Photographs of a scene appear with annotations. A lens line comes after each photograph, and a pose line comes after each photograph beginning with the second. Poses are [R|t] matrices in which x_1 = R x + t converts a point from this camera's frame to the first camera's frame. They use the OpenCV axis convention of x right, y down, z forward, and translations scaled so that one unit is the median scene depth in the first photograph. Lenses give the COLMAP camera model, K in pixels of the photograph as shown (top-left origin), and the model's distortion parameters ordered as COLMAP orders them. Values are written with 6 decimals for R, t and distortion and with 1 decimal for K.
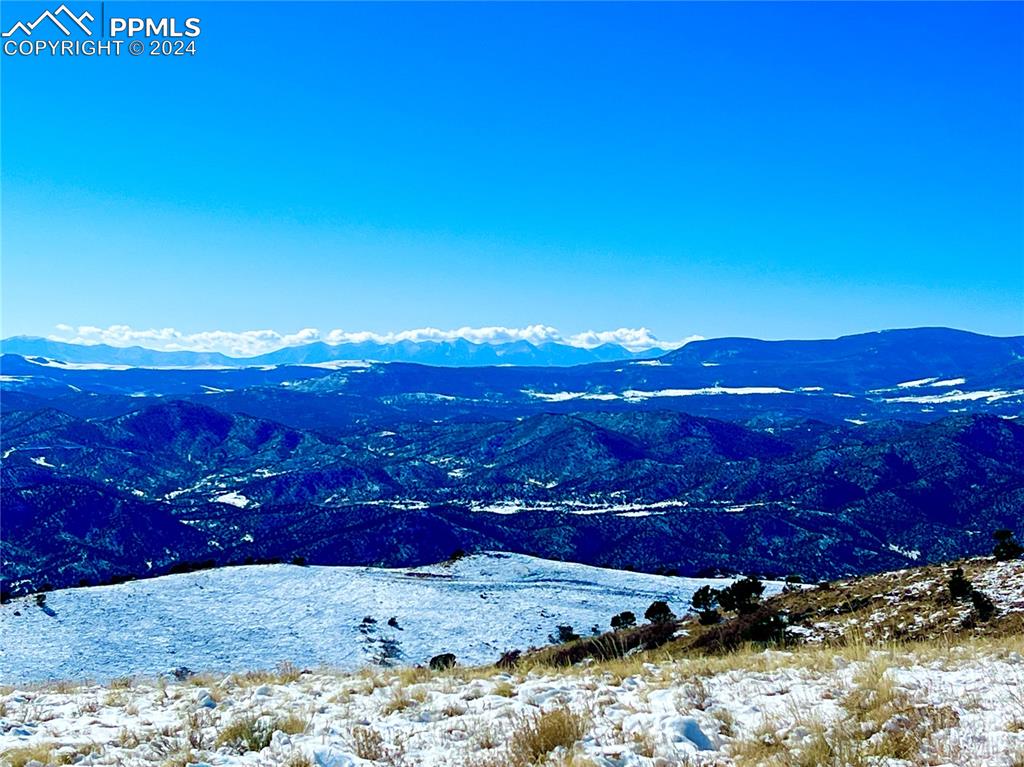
lens RADIAL K [[1971.7, 0, 516.1], [0, 1971.7, 387.1], [0, 0, 1]] dist [0.172189, 0.000000]
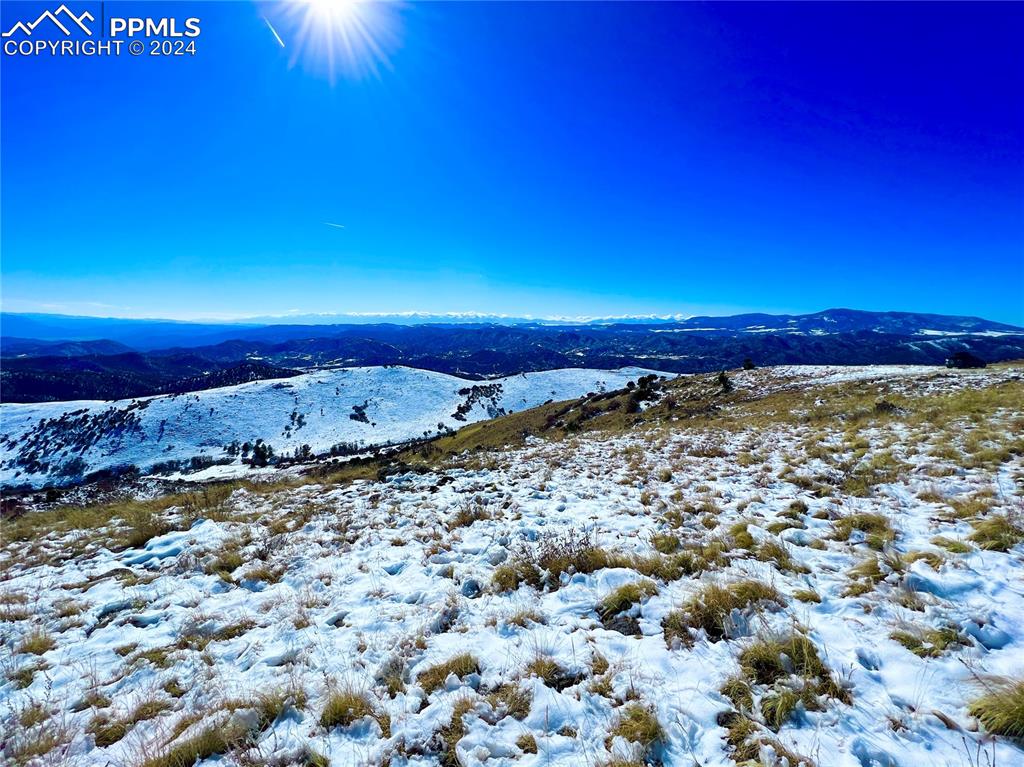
lens RADIAL K [[428.3, 0, 514.1], [0, 428.3, 378.6], [0, 0, 1]] dist [-0.000387, 0.000396]
pose [[0.953108, 0.028416, -0.301293, 0.033022], [0.005646, 0.993739, 0.111582, 0.008863], [0.302578, -0.108051, 0.946980, 0.095559]]
